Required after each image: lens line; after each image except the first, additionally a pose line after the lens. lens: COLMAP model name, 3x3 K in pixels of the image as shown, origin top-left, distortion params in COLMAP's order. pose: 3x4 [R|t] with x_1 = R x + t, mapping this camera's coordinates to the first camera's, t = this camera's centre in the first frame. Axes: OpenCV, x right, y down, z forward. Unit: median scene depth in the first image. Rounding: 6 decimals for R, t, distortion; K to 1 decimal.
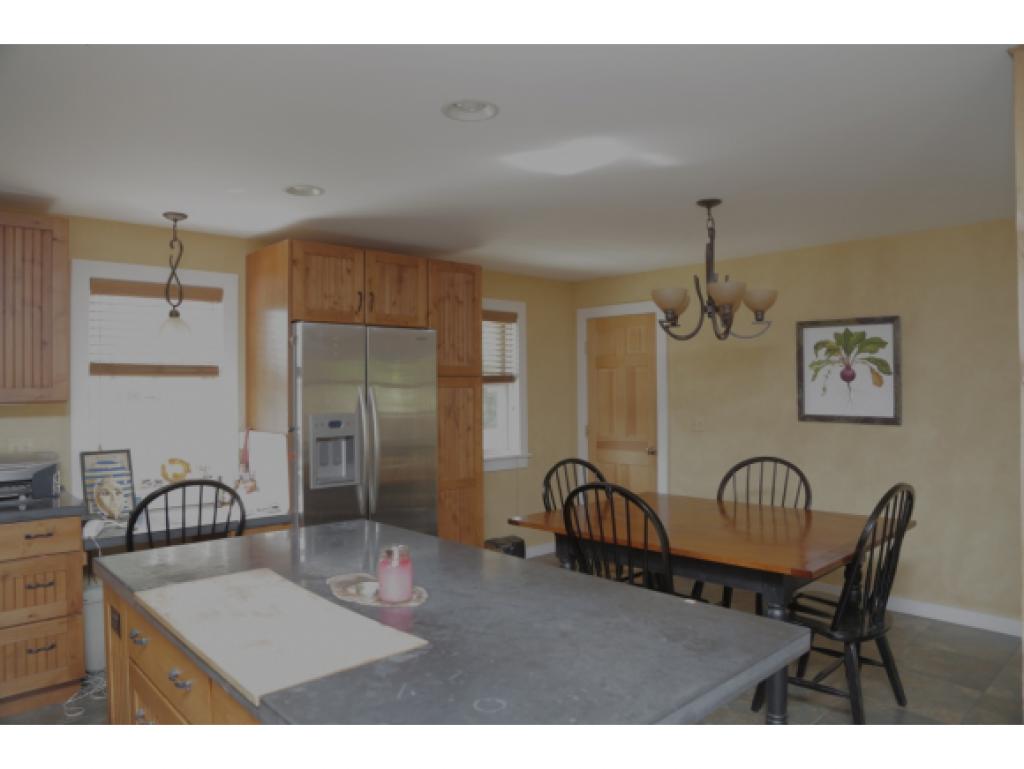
lens RADIAL K [[698.8, 0, 514.7], [0, 698.8, 381.6], [0, 0, 1]] dist [-0.124603, 0.074615]
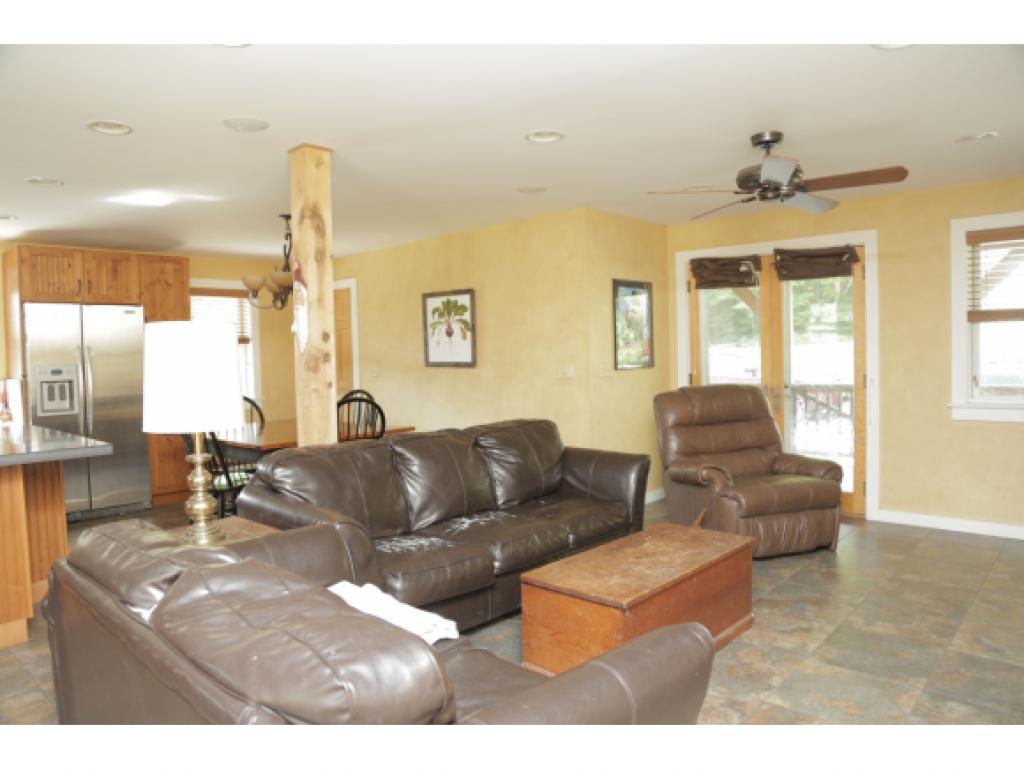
lens RADIAL K [[697.7, 0, 509.0], [0, 697.7, 377.8], [0, 0, 1]] dist [-0.132019, 0.082883]
pose [[0.997033, -0.019038, 0.074586, 0.566115], [0.016085, 0.999070, 0.040000, 0.031433], [-0.075278, -0.038682, 0.996412, -0.458753]]
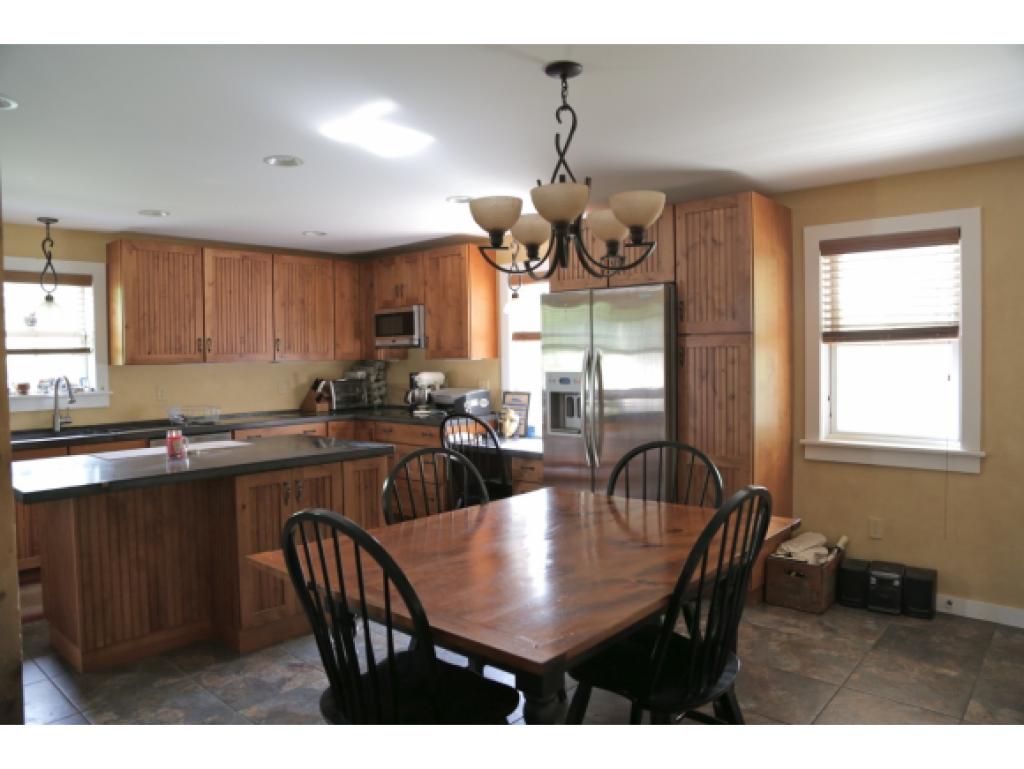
lens RADIAL K [[697.7, 0, 509.0], [0, 697.7, 377.8], [0, 0, 1]] dist [-0.132019, 0.082883]
pose [[0.097373, 0.040211, -0.994435, 0.831727], [0.020236, 0.998897, 0.042373, 0.006140], [0.995042, -0.024249, 0.096451, 0.772582]]
